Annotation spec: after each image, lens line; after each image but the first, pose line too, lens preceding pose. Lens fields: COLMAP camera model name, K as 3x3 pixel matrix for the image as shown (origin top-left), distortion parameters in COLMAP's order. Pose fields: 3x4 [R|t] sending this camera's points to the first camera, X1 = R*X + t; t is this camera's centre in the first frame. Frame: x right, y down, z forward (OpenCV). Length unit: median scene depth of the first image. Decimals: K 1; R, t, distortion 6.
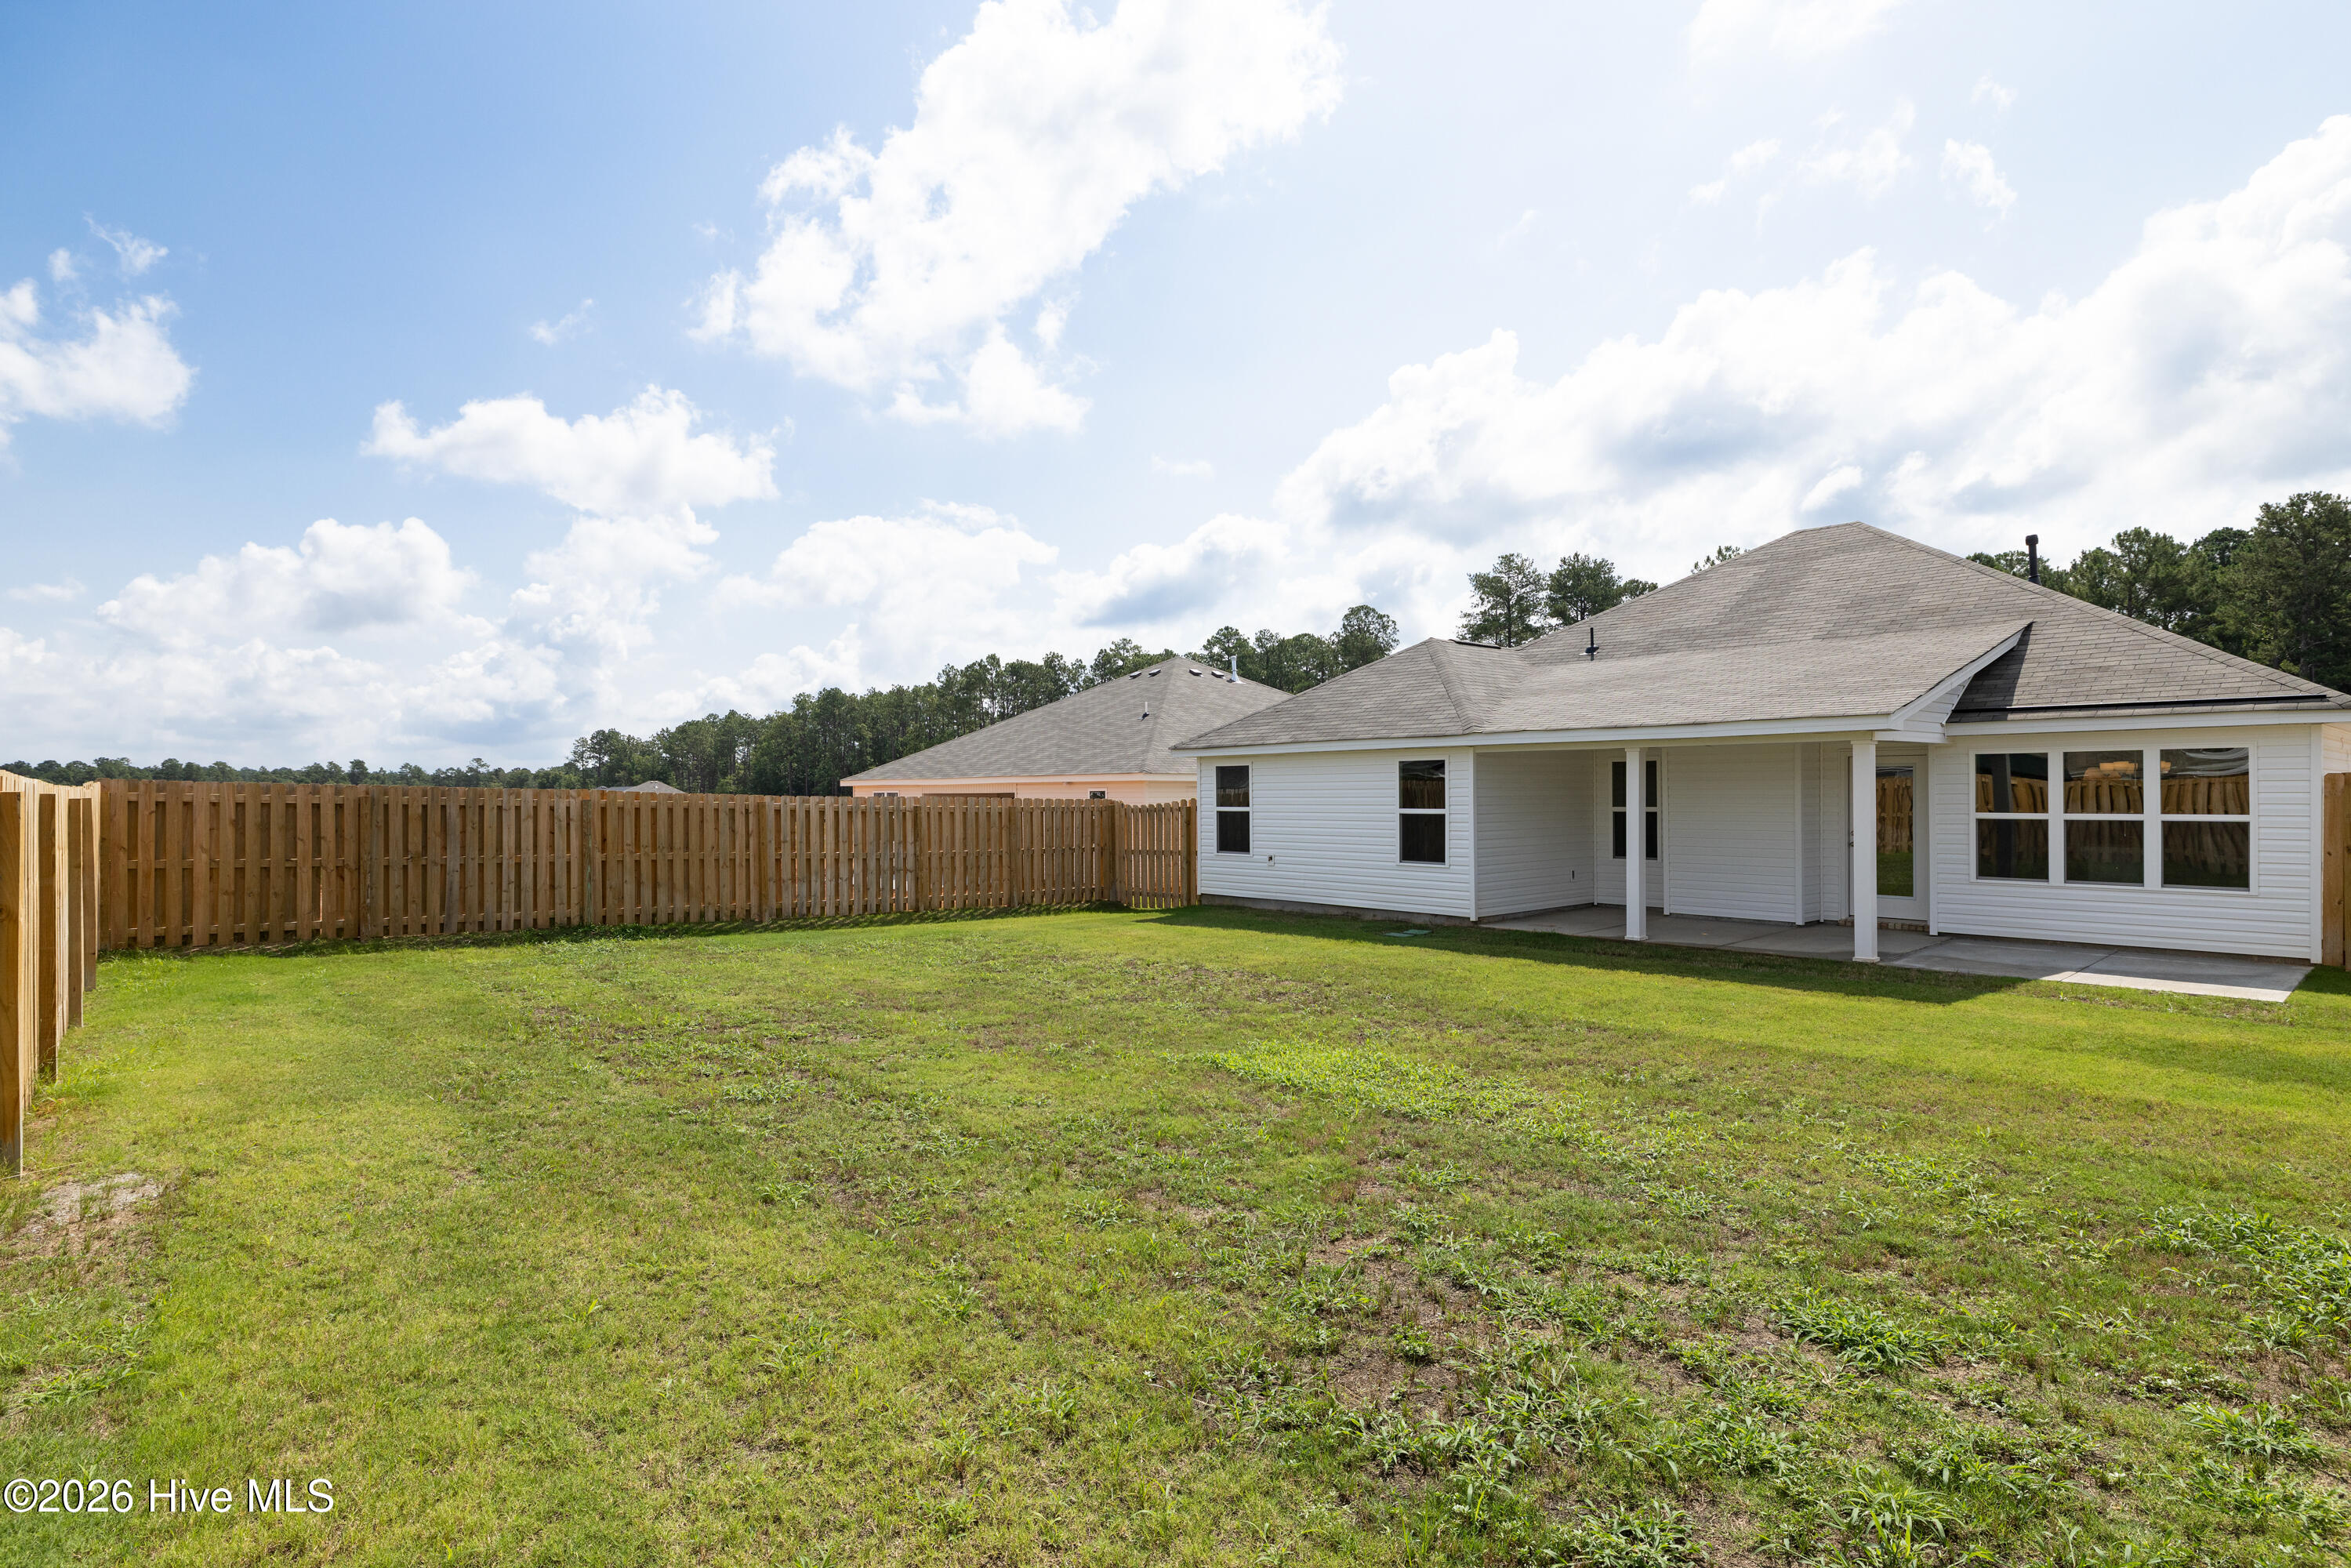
lens RADIAL K [[1160.6, 0, 1195.2], [0, 1160.6, 794.6], [0, 0, 1]] dist [0.005023, -0.001451]
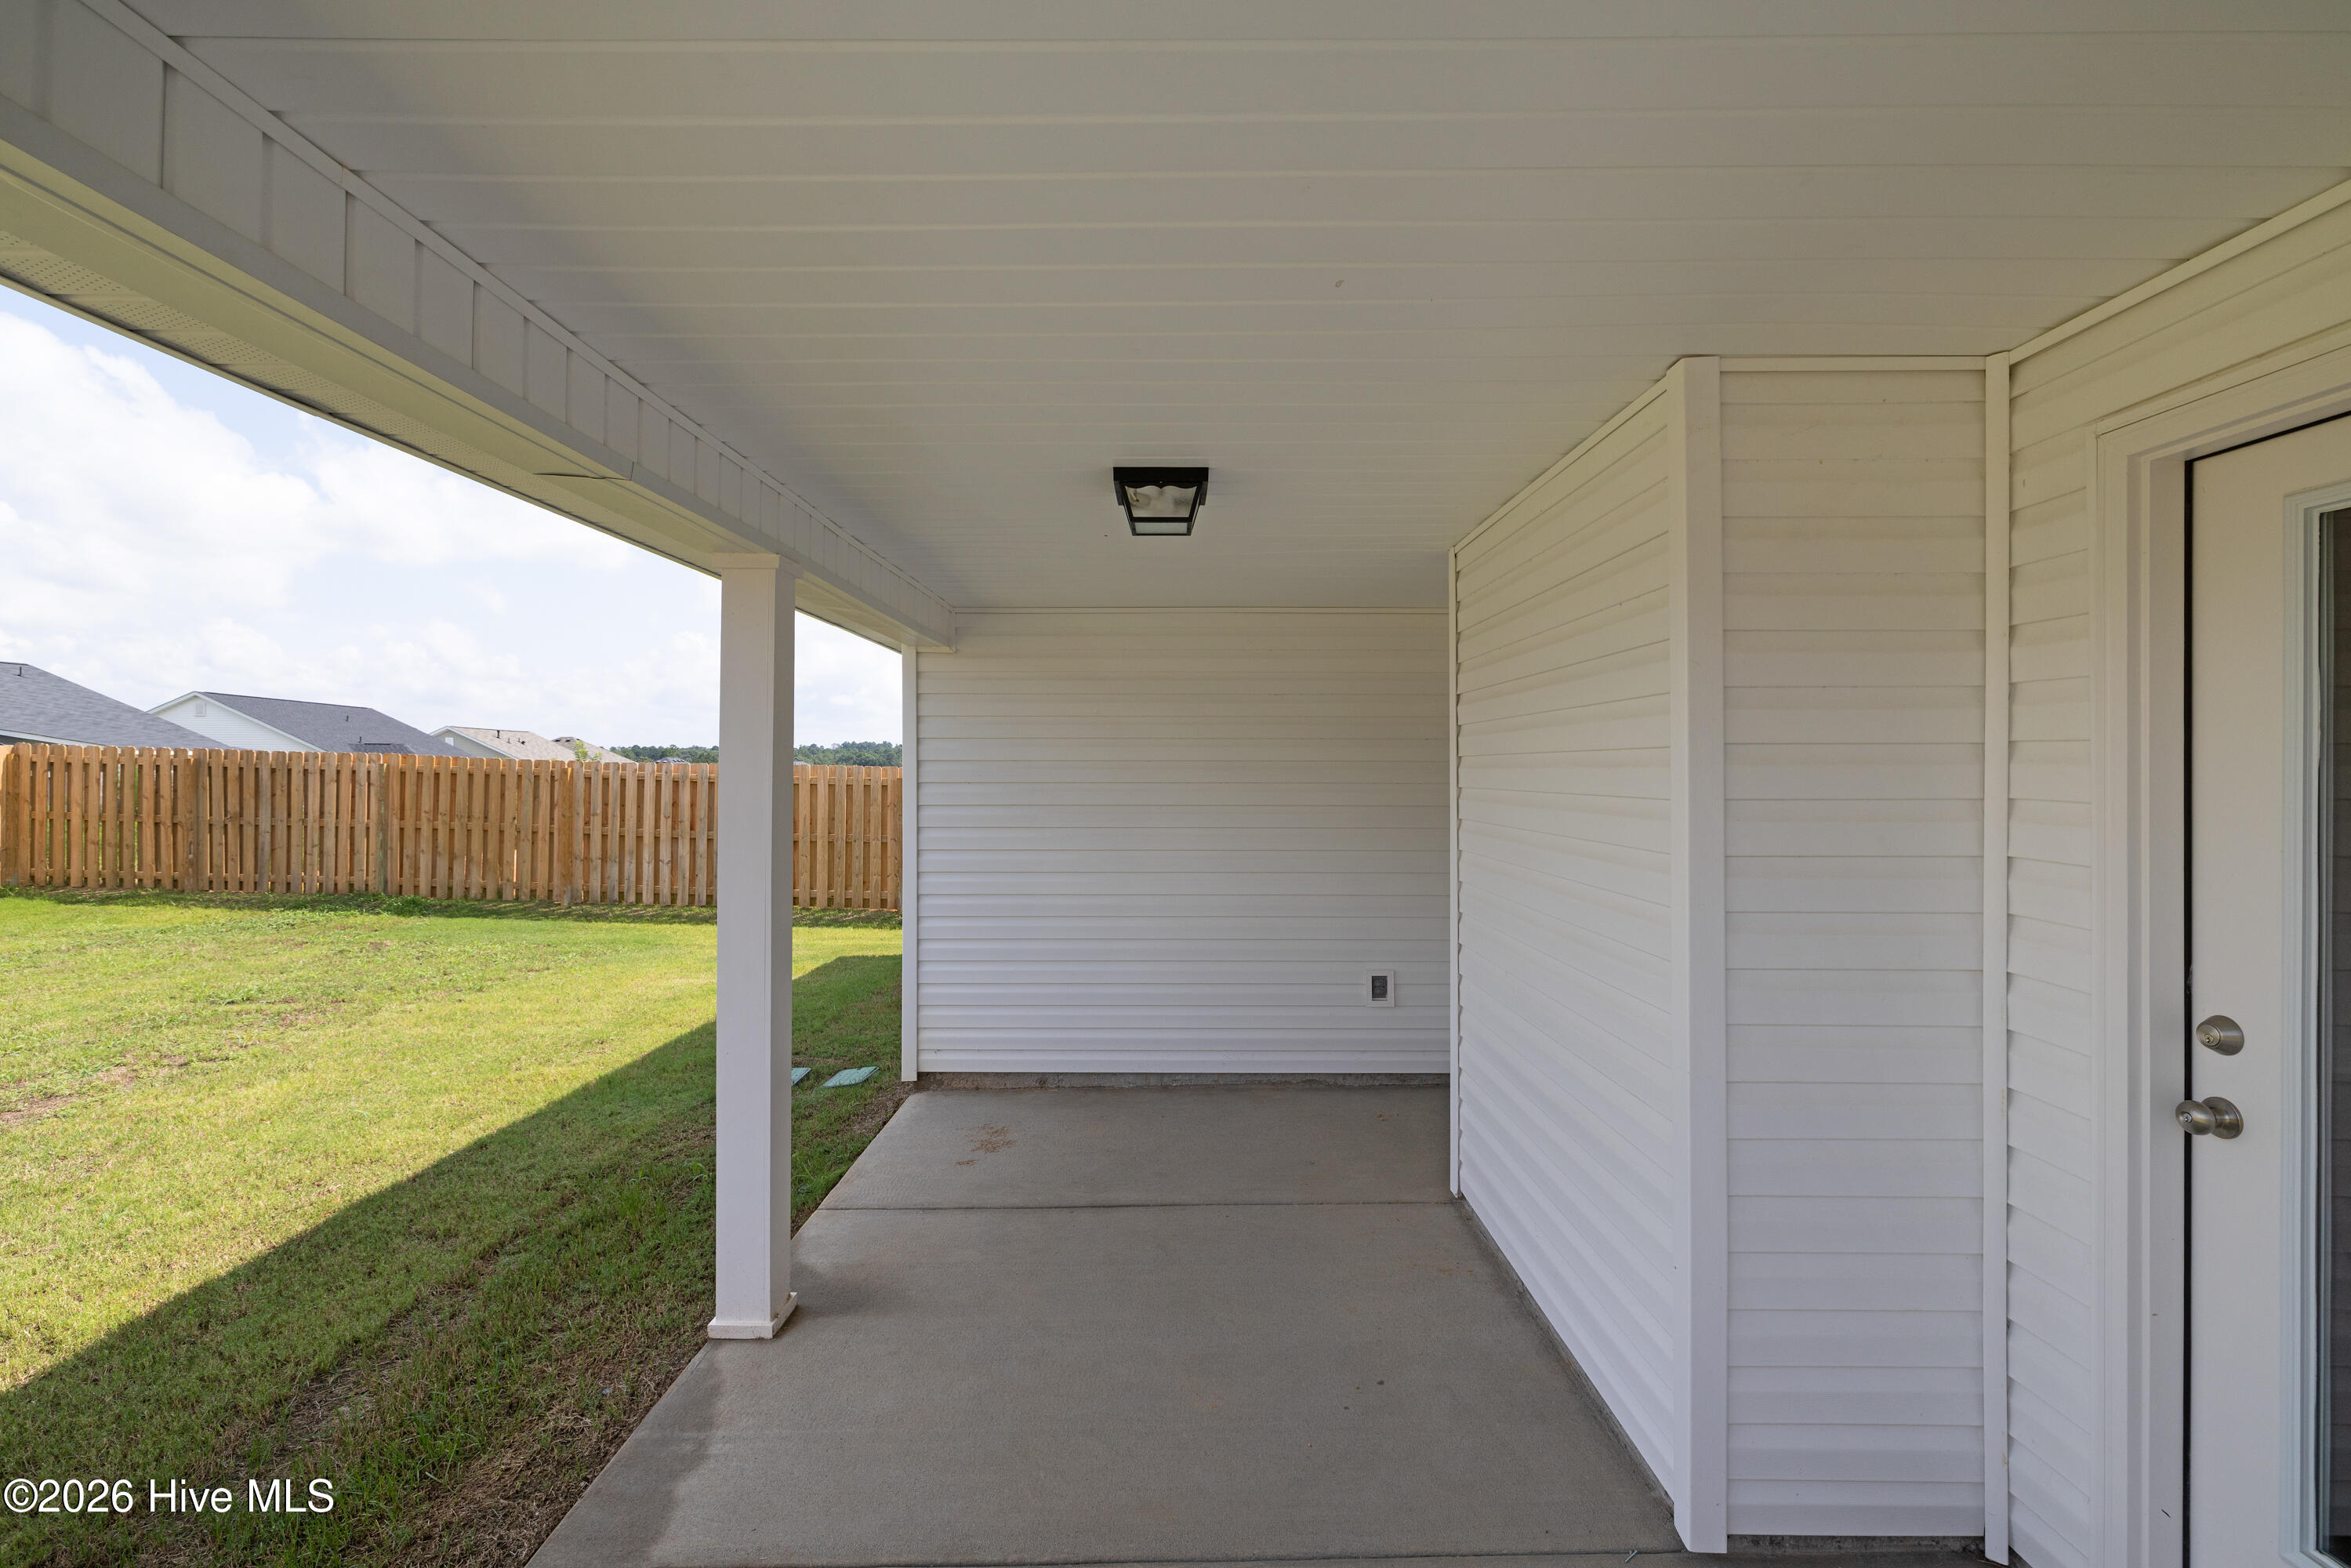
lens RADIAL K [[1024.2, 0, 1169.0], [0, 1024.2, 770.5], [0, 0, 1]] dist [-0.000778, 0.001458]
pose [[0.746701, 0.006197, -0.665131, 0.497369], [-0.006817, 0.999975, 0.001663, 0.003753], [0.665125, 0.003292, 0.746724, 0.753068]]
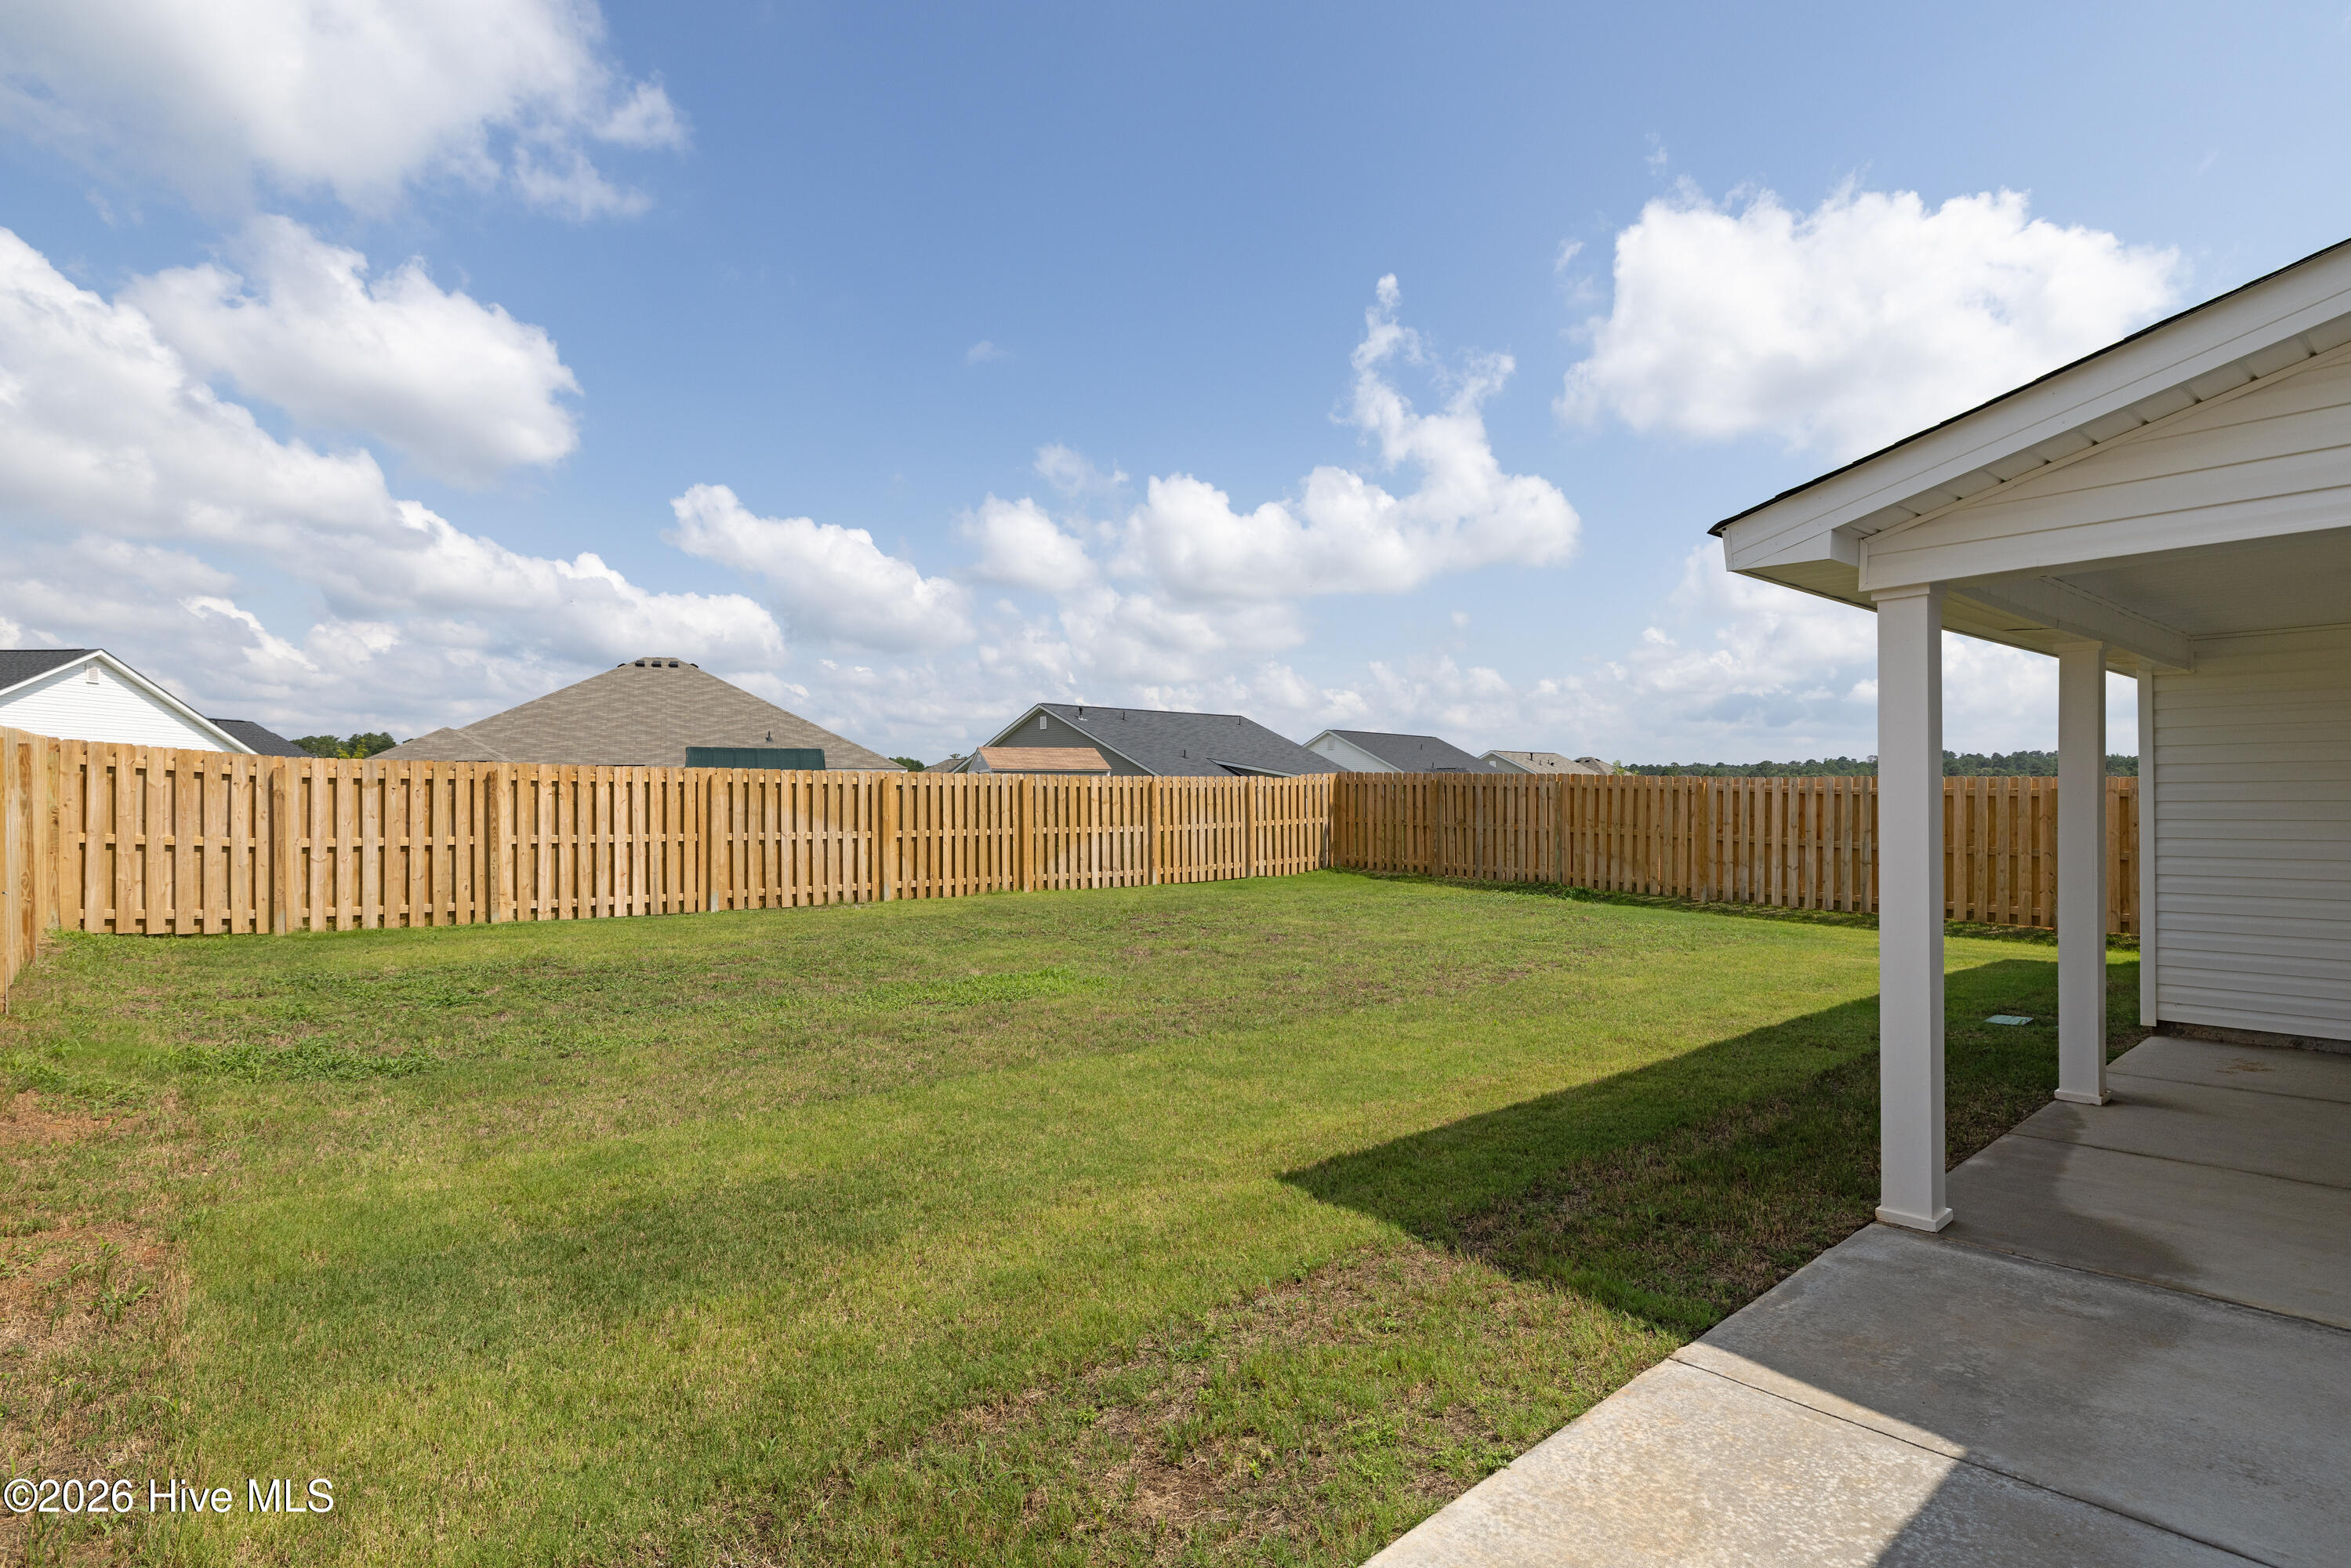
lens RADIAL K [[1176.5, 0, 1183.5], [0, 1176.5, 798.1], [0, 0, 1]] dist [0.004479, -0.001715]
pose [[-0.000398, 0.007785, -0.999970, 0.674639], [0.006325, 0.999950, 0.007783, 0.008764], [0.999980, -0.006322, -0.000448, 0.570651]]
